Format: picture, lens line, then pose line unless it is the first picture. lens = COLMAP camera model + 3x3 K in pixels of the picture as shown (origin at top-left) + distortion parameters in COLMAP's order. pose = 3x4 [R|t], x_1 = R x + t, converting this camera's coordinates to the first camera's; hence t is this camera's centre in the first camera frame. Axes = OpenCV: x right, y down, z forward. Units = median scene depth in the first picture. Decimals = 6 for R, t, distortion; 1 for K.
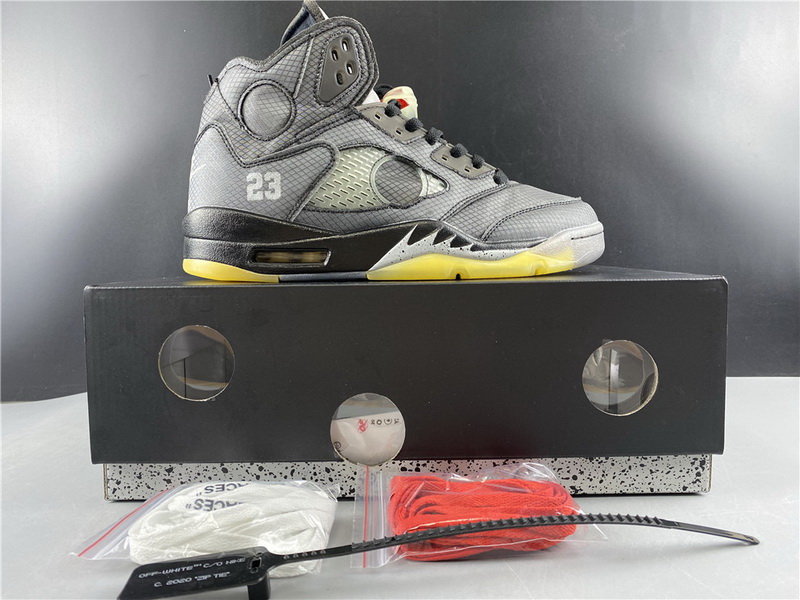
lens RADIAL K [[641.0, 0, 395.2], [0, 641.0, 303.6], [0, 0, 1]] dist [-0.002879, -0.009670]
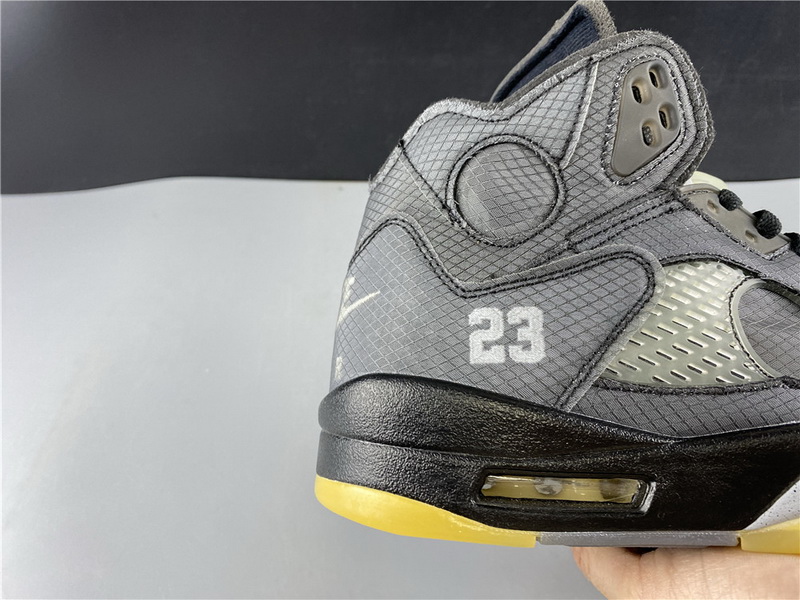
lens RADIAL K [[641.0, 0, 400.3], [0, 641.0, 301.1], [0, 0, 1]] dist [-0.002879, -0.009670]
pose [[0.998598, 0.014088, -0.051016, -0.259964], [-0.026469, 0.967649, -0.250908, -0.085293], [0.045831, 0.251906, 0.966666, 0.524425]]
